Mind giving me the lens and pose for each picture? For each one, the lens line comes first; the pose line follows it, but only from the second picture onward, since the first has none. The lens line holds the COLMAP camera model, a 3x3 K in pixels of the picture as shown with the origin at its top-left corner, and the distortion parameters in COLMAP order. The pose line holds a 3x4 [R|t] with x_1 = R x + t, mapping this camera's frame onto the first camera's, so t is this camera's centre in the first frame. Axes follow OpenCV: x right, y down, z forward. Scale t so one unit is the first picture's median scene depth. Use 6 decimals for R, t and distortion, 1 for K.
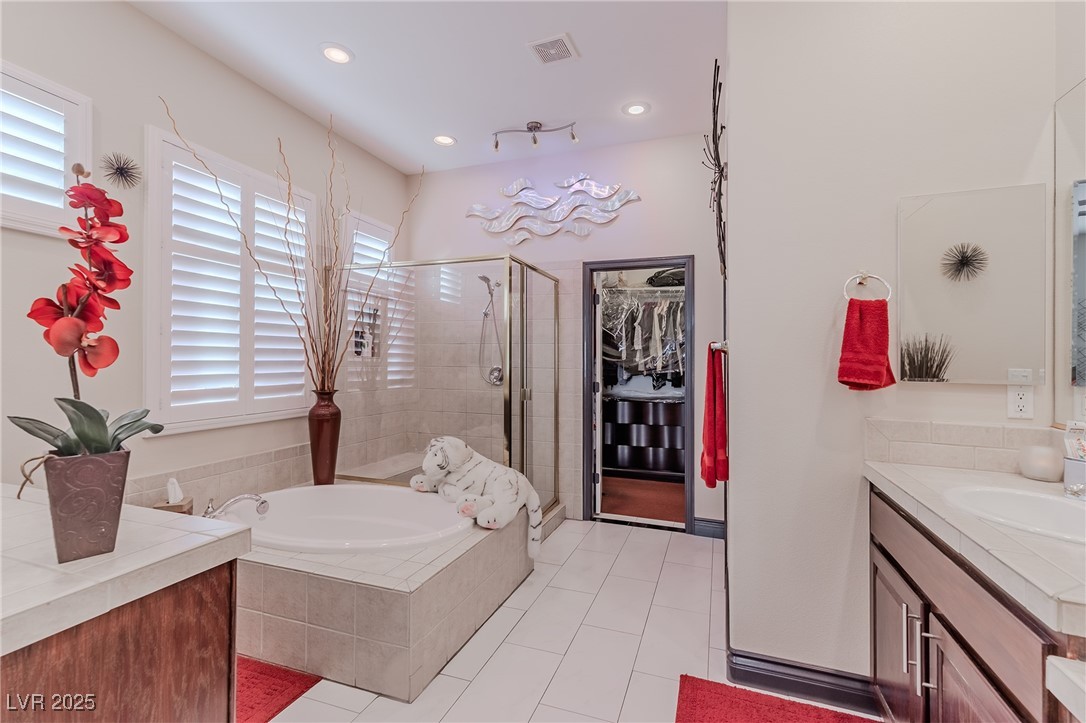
lens RADIAL K [[479.3, 0, 541.2], [0, 479.3, 360.4], [0, 0, 1]] dist [0.001111, 0.005222]
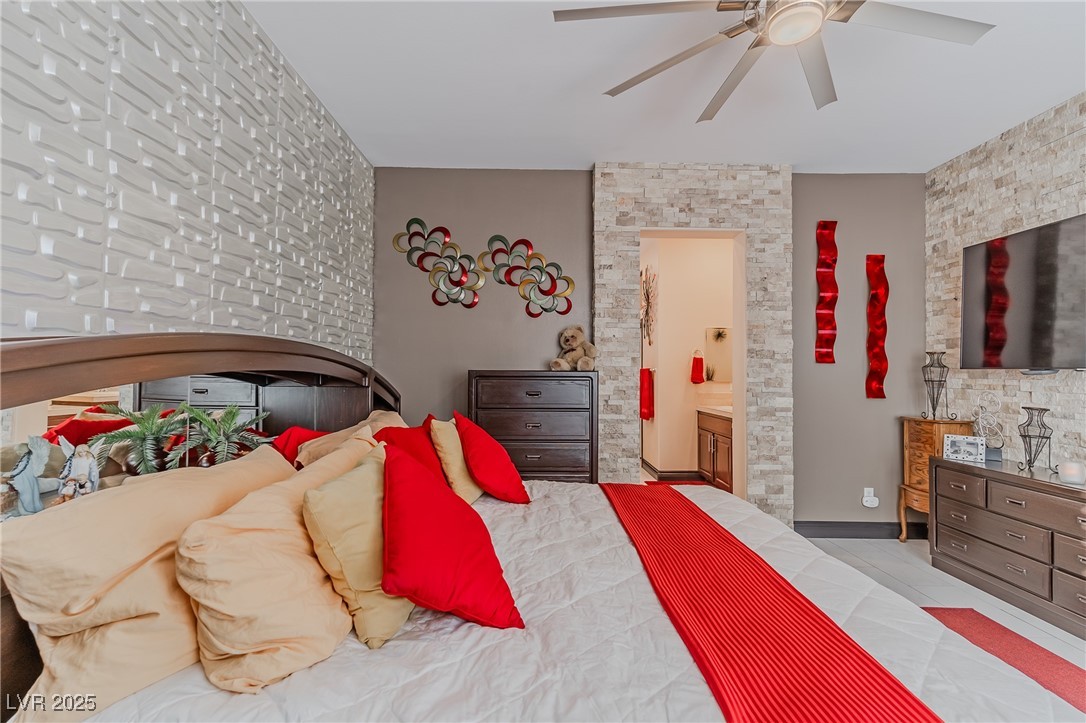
lens RADIAL K [[479.3, 0, 538.9], [0, 479.3, 363.0], [0, 0, 1]] dist [0.001111, 0.005222]
pose [[0.933428, 0.003279, 0.358749, -0.824324], [0.001361, 0.999919, -0.012680, -0.022269], [-0.358761, 0.012324, 0.933348, -0.913762]]
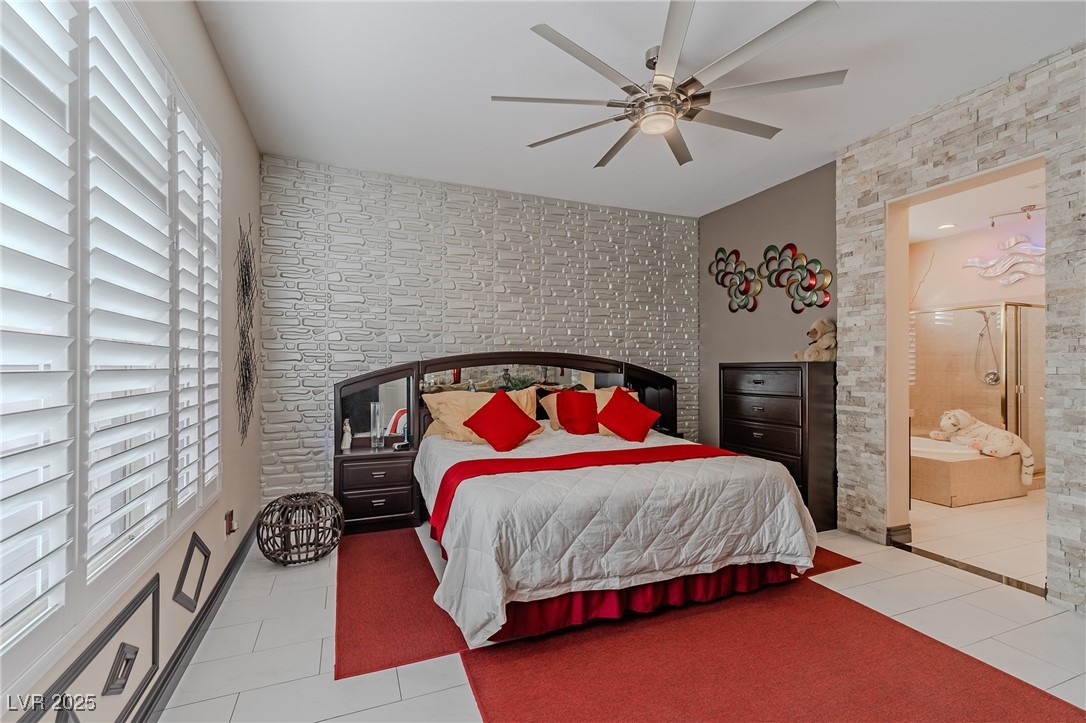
lens RADIAL K [[479.3, 0, 543.9], [0, 479.3, 369.3], [0, 0, 1]] dist [0.001111, 0.005222]
pose [[0.675478, -0.007030, -0.737347, 0.076809], [0.008956, 0.999959, -0.001329, -0.004032], [0.737326, -0.005706, 0.675513, -1.180023]]
